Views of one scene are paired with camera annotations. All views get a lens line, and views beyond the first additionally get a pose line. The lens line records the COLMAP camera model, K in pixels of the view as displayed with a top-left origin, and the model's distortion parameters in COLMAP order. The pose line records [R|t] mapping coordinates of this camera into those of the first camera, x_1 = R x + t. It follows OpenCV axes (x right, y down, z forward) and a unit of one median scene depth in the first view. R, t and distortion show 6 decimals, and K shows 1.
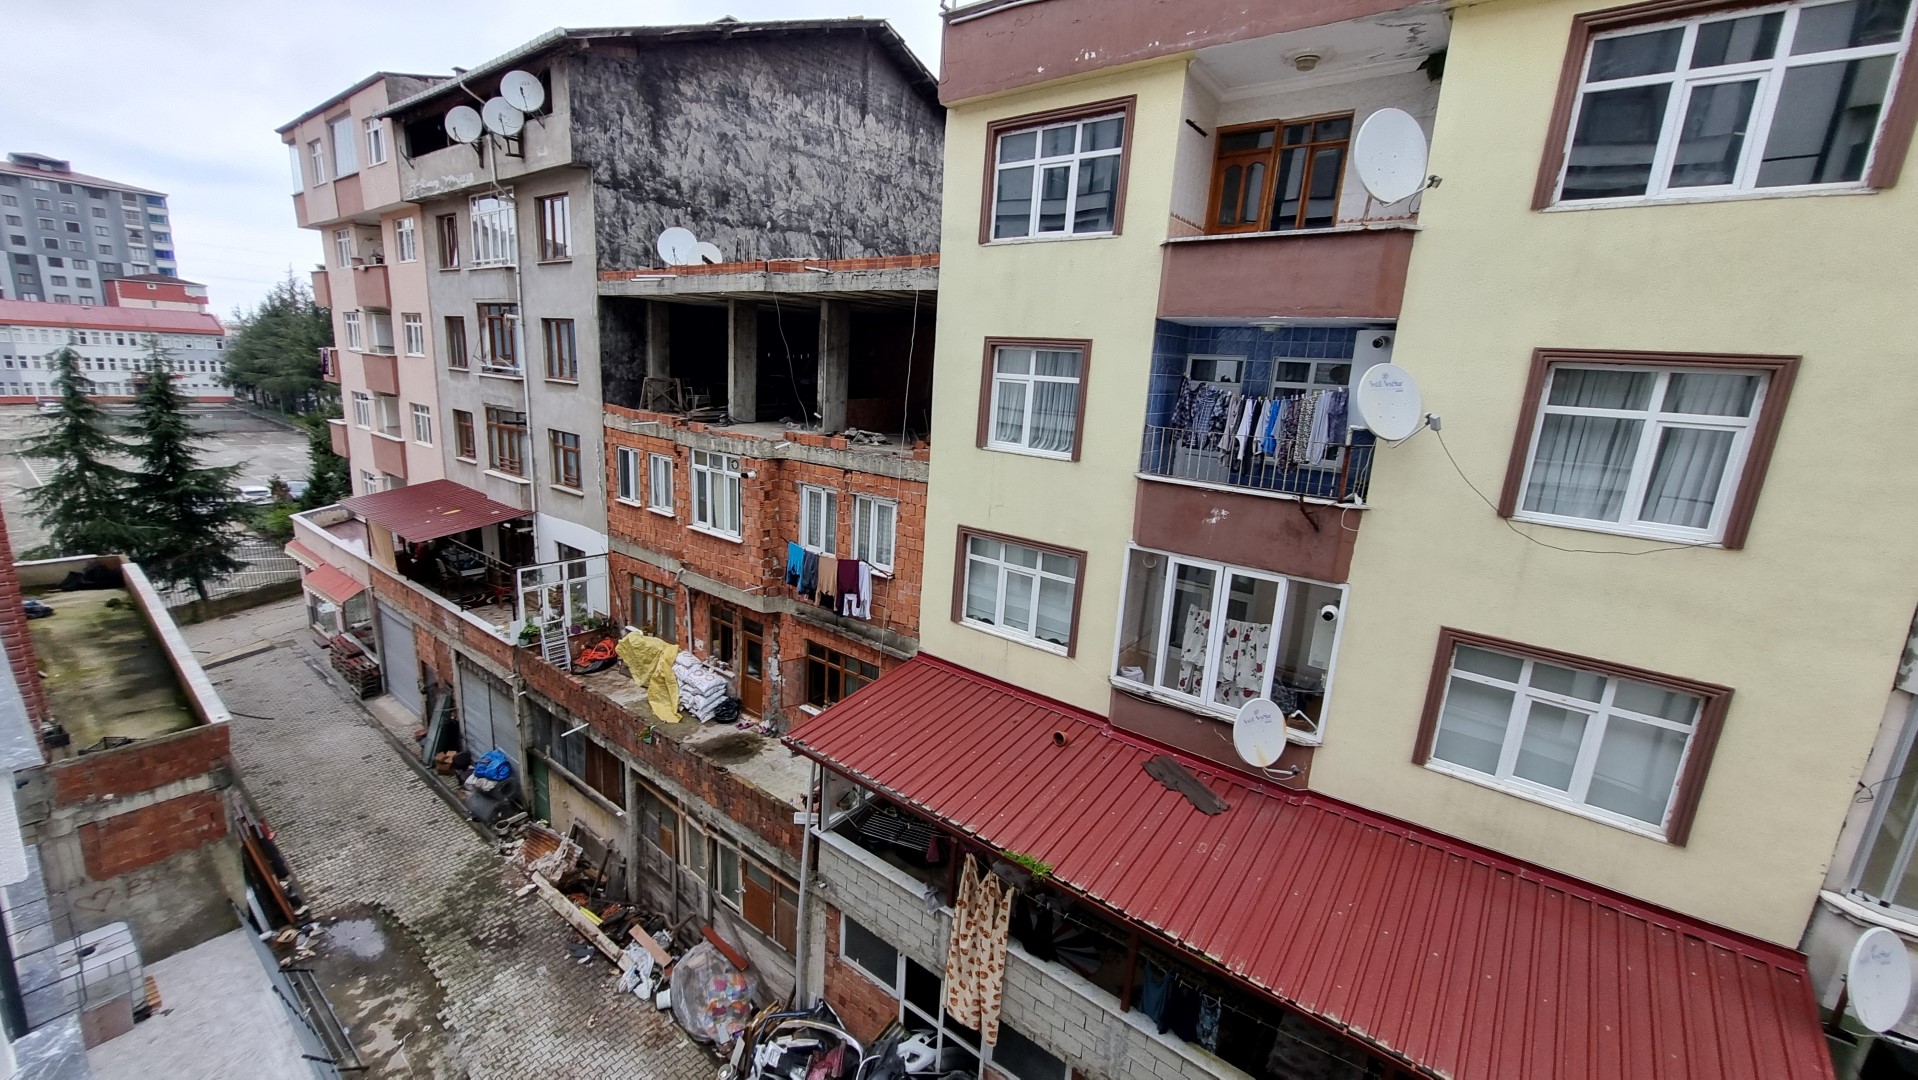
lens RADIAL K [[755.6, 0, 931.3], [0, 755.6, 539.2], [0, 0, 1]] dist [-0.001430, -0.000253]
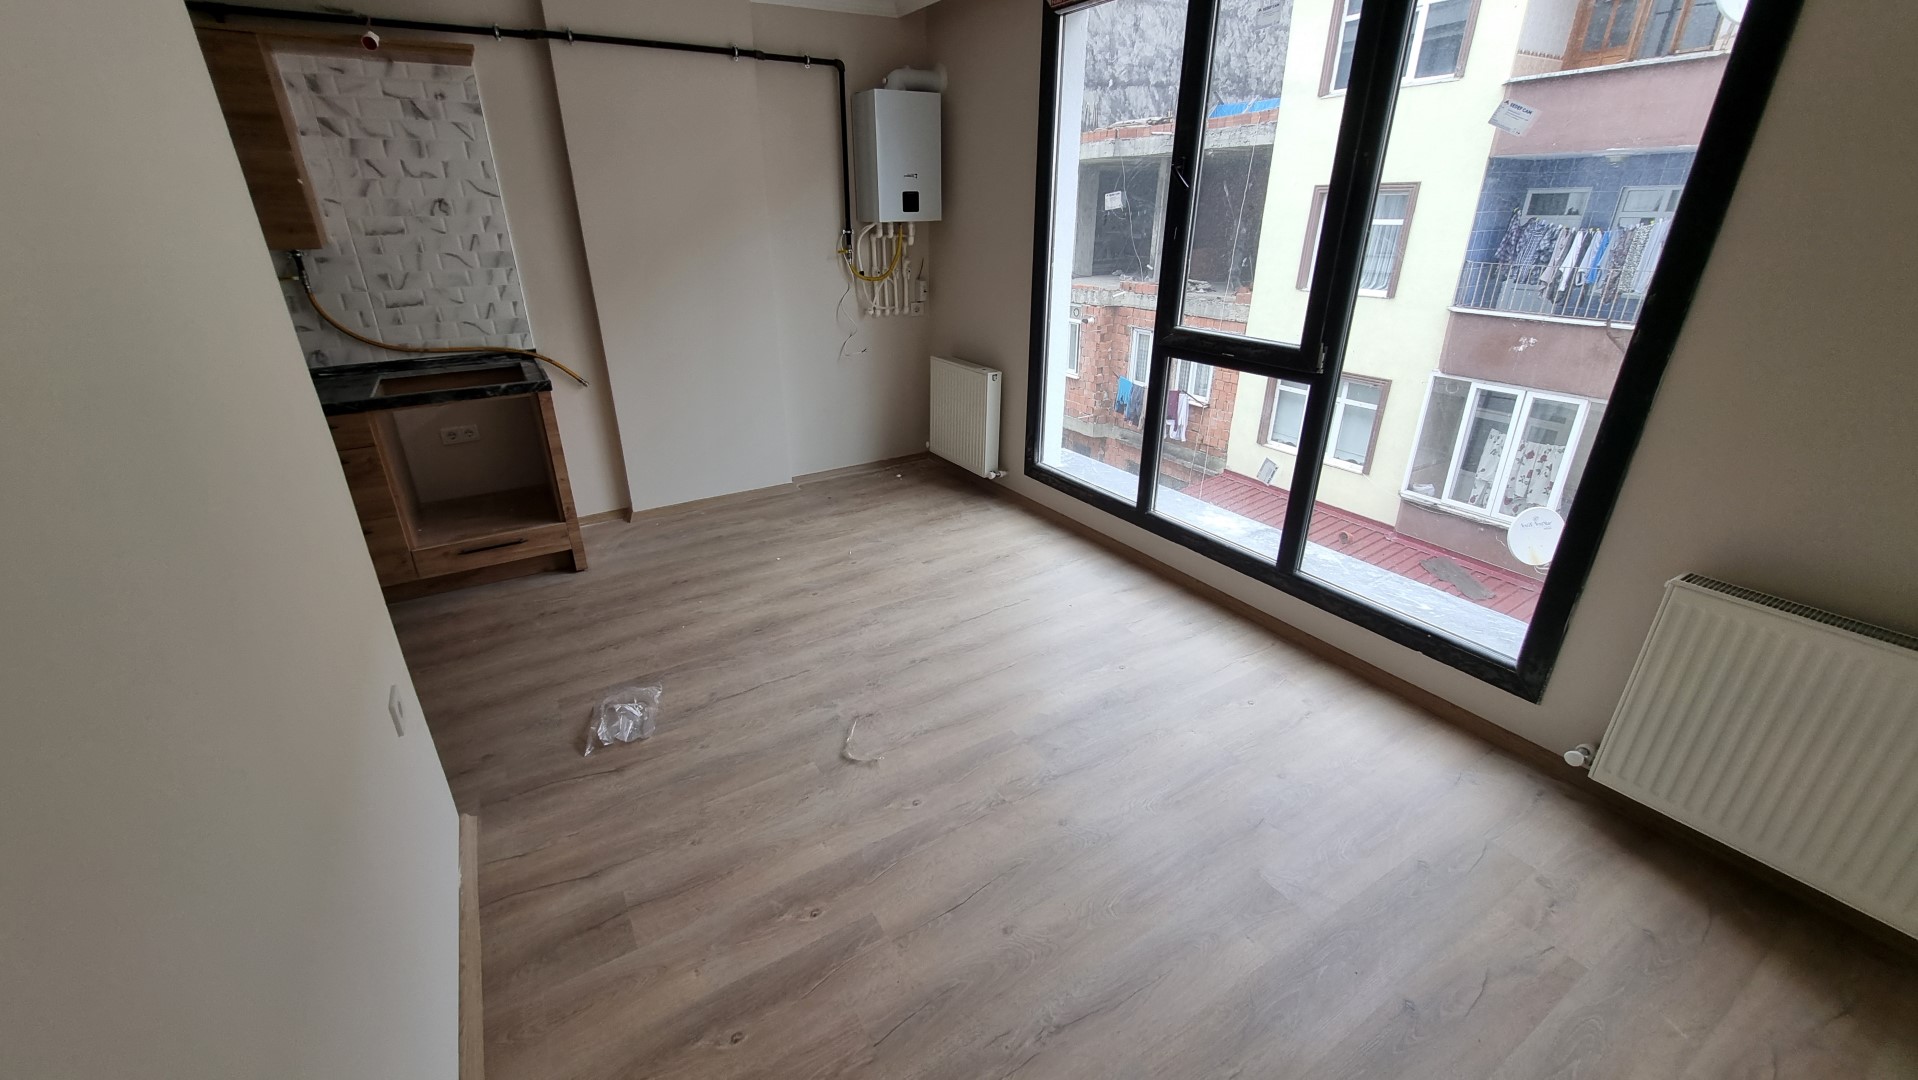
lens RADIAL K [[755.6, 0, 931.3], [0, 755.6, 539.2], [0, 0, 1]] dist [-0.001430, -0.000253]
pose [[0.924743, 0.089655, -0.369881, 0.005462], [-0.022916, 0.983211, 0.181027, 0.055338], [0.379901, -0.158928, 0.911272, -0.305954]]
